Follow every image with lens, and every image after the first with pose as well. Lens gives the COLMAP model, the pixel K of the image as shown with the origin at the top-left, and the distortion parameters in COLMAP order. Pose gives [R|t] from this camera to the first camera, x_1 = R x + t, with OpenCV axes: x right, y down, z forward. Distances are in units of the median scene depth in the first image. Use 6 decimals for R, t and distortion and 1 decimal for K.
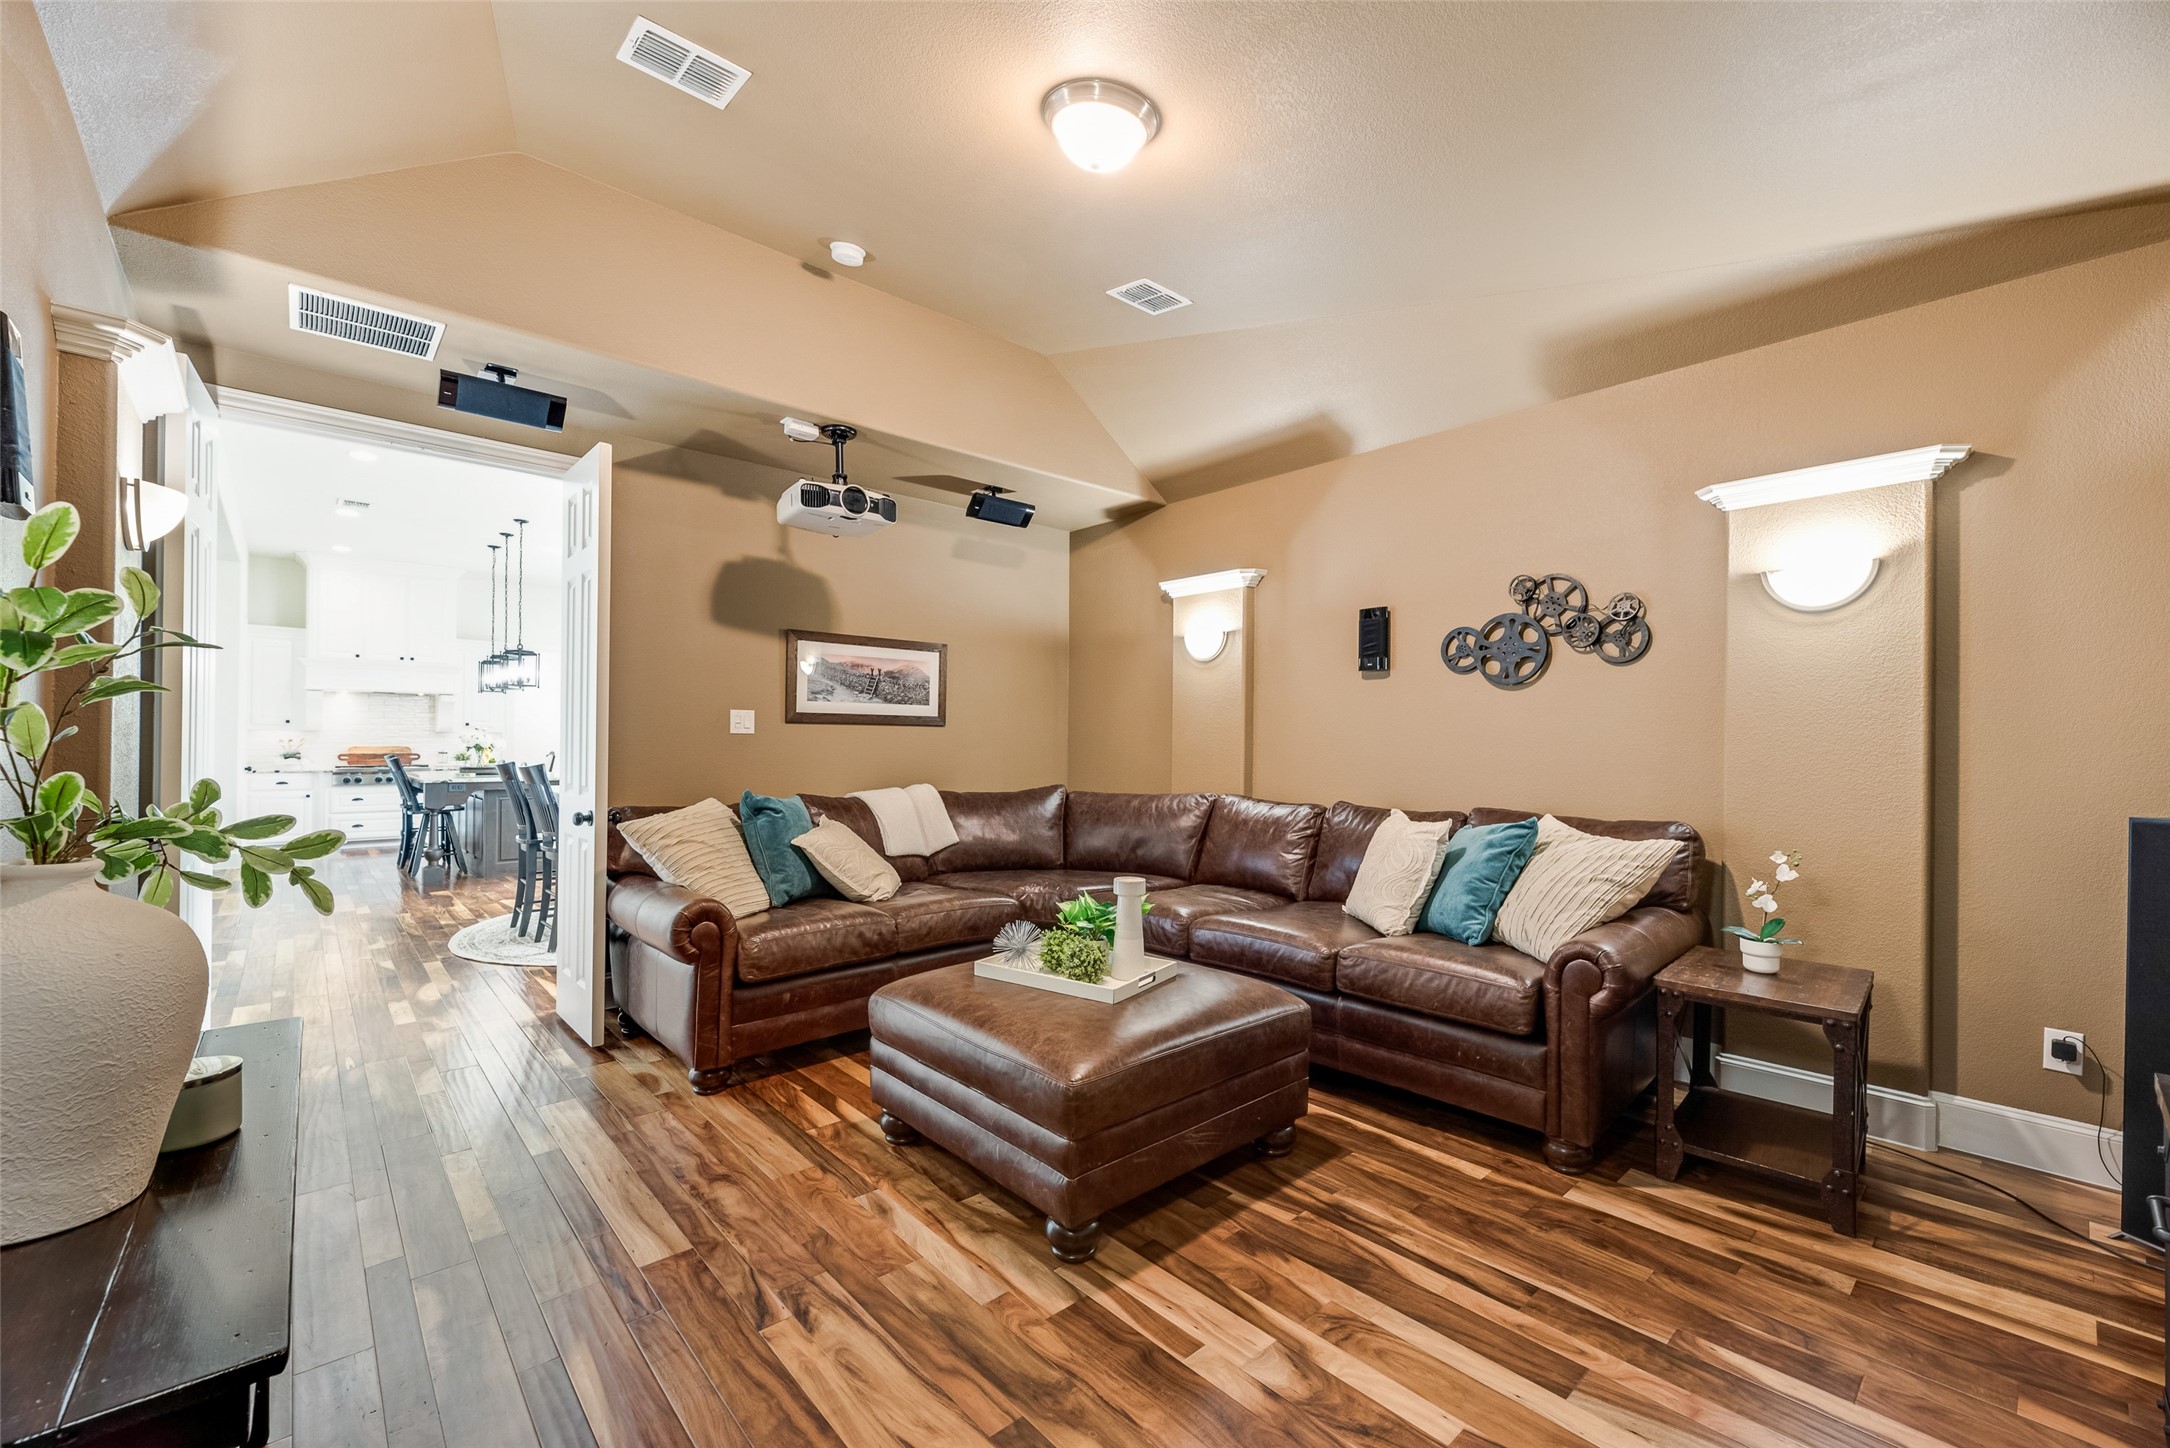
lens RADIAL K [[870.6, 0, 1076.0], [0, 870.6, 740.3], [0, 0, 1]] dist [0.001019, 0.000652]
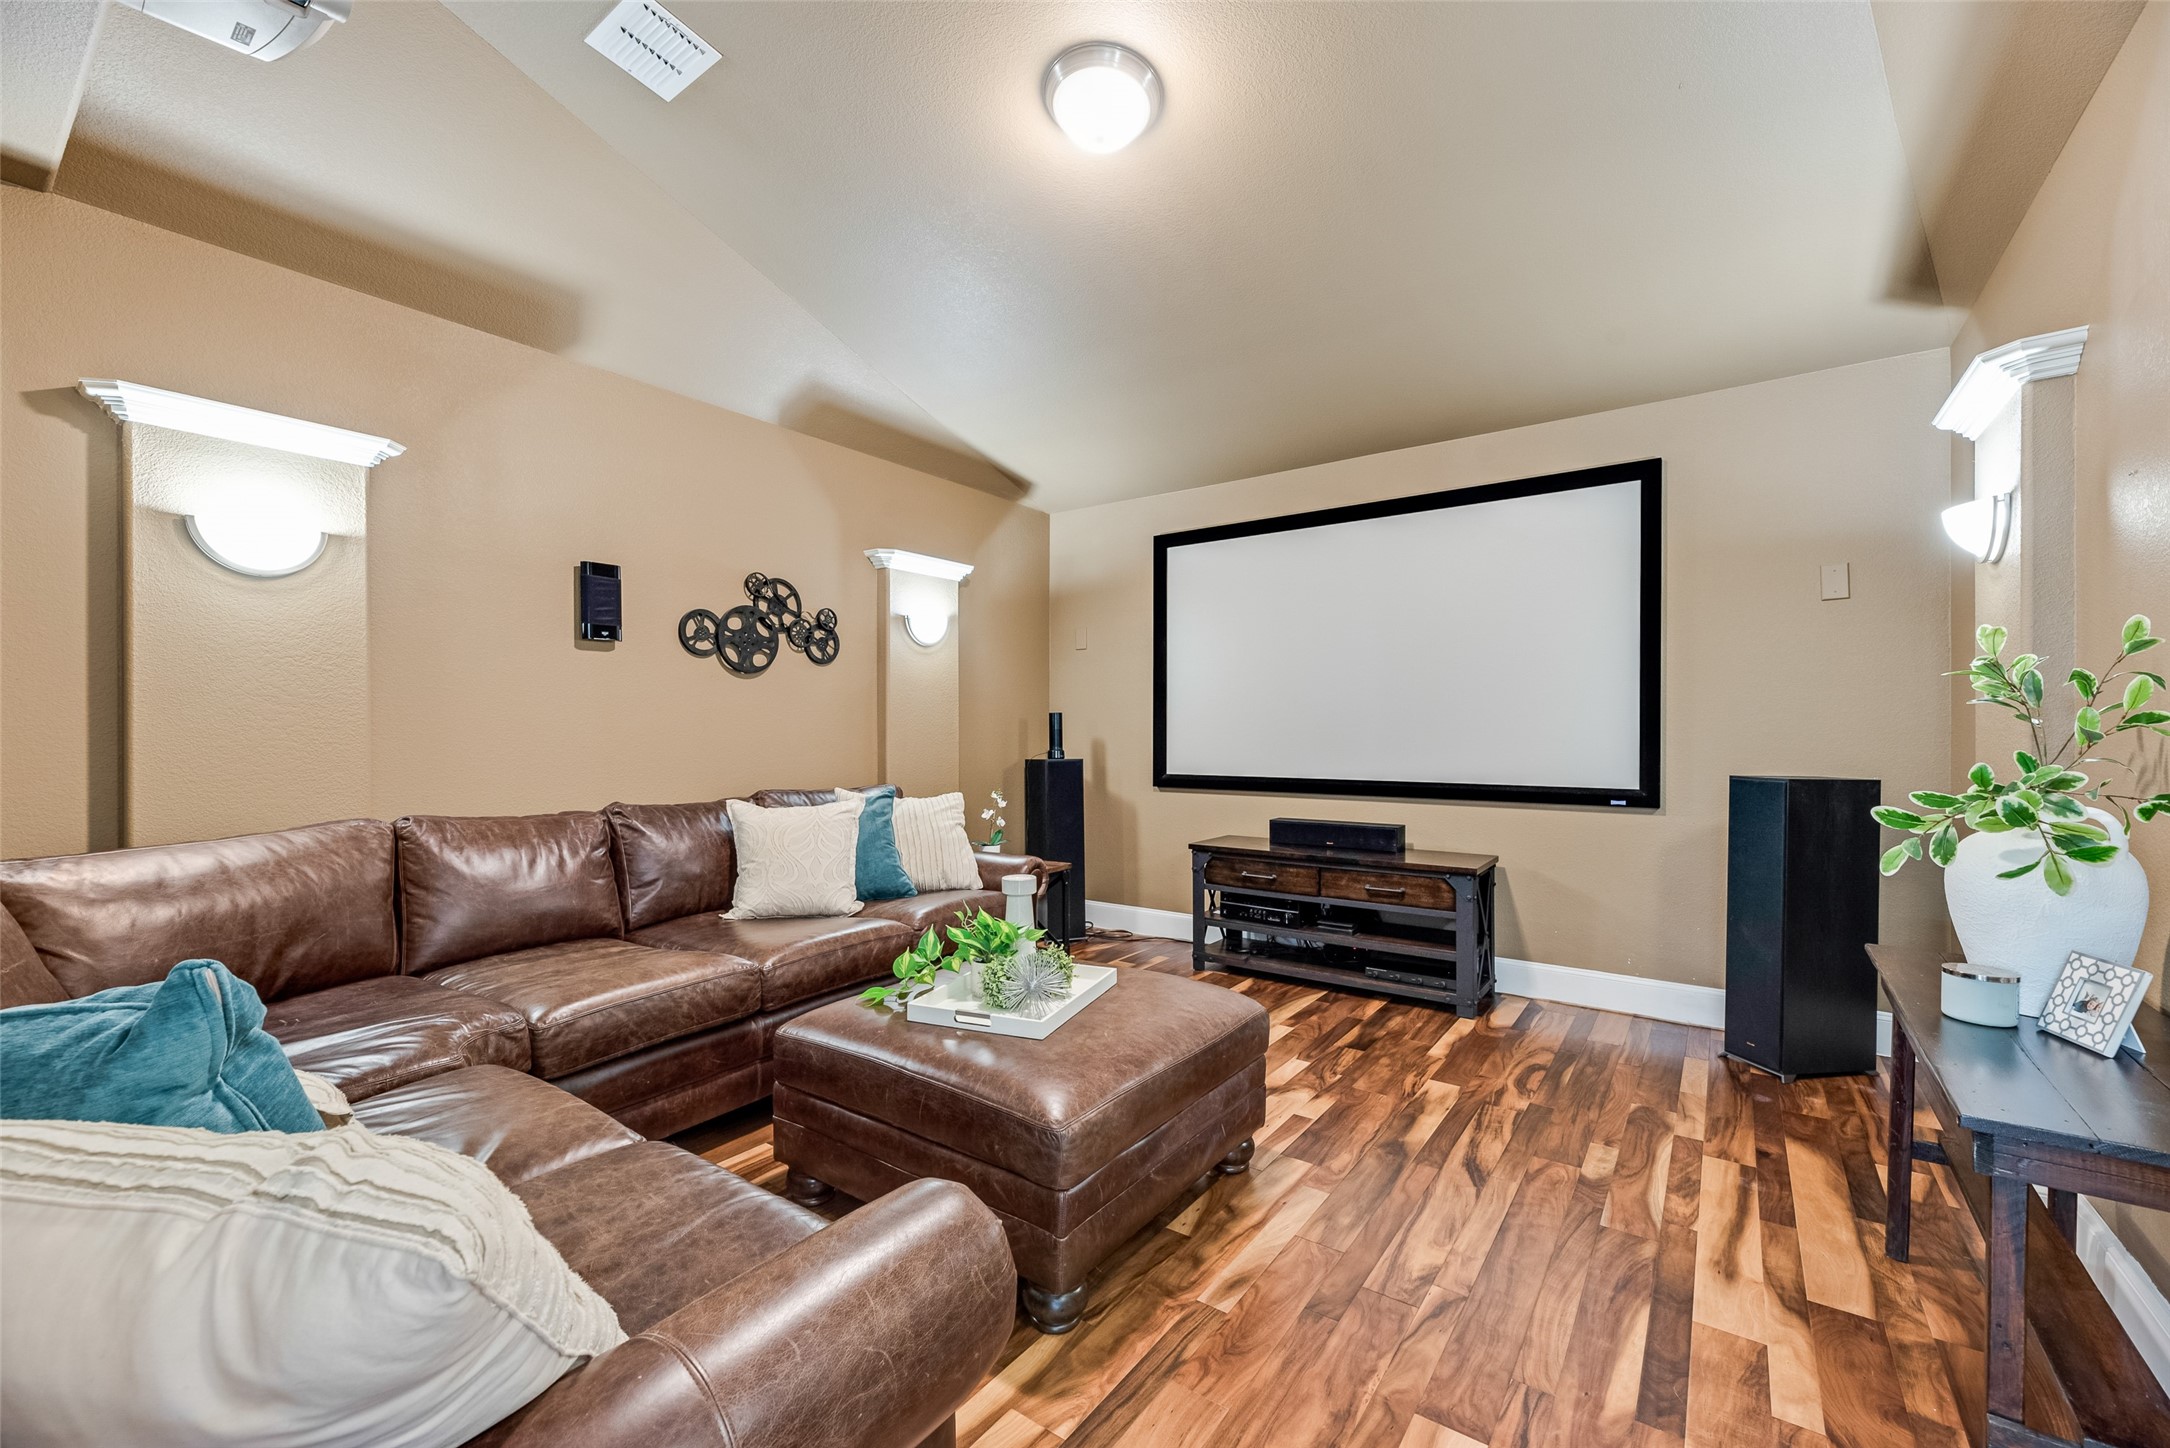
lens RADIAL K [[870.6, 0, 1078.3], [0, 870.6, 733.8], [0, 0, 1]] dist [0.001019, 0.000652]
pose [[-0.202769, -0.020307, 0.979016, -0.652425], [-0.013437, 0.999749, 0.017954, -0.013746], [-0.979134, -0.009515, -0.202991, 0.847564]]
